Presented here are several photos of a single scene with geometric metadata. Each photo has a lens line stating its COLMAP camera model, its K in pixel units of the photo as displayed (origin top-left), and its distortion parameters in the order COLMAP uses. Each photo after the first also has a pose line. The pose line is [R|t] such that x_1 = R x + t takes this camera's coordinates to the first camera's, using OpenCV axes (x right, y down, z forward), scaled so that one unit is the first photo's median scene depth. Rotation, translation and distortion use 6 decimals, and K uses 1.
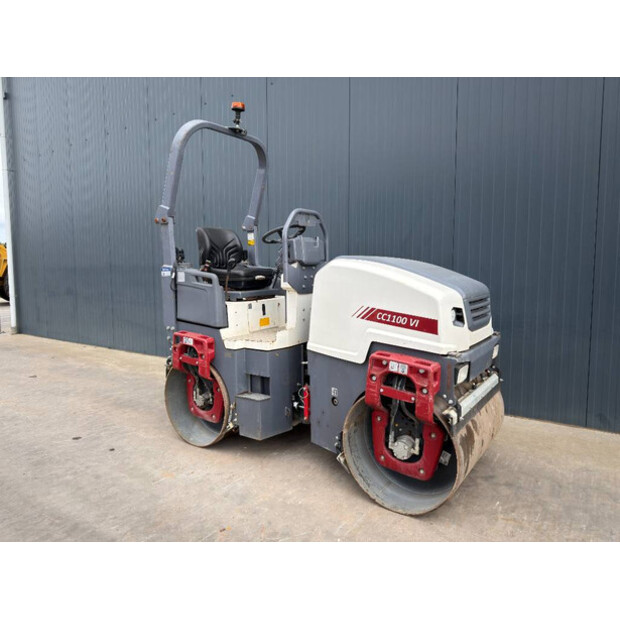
lens RADIAL K [[448.2, 0, 310.0], [0, 448.2, 310.0], [0, 0, 1]] dist [0.011592, -0.001542]
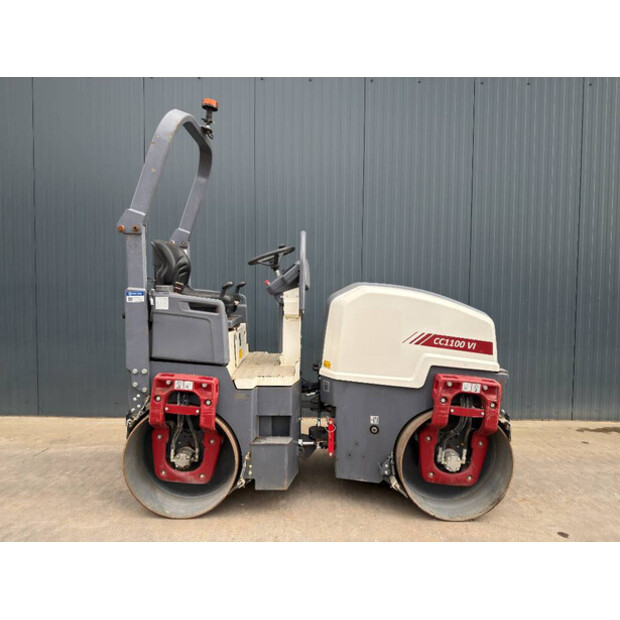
lens RADIAL K [[426.8, 0, 314.1], [0, 426.8, 305.7], [0, 0, 1]] dist [0.003095, -0.002203]
pose [[0.816494, -0.013129, 0.577205, -0.528971], [0.036948, 0.998880, -0.029544, -0.040736], [-0.576170, 0.045449, 0.816065, 0.262509]]
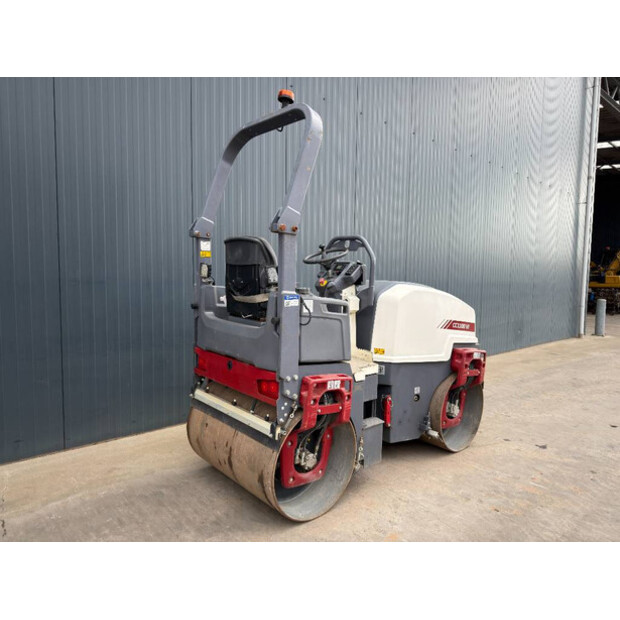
lens RADIAL K [[448.2, 0, 310.0], [0, 448.2, 310.0], [0, 0, 1]] dist [0.011592, -0.001542]
pose [[0.242619, -0.071949, 0.967450, -1.085898], [0.061016, 0.996403, 0.058800, -0.119153], [-0.968201, 0.044764, 0.246137, 0.861651]]
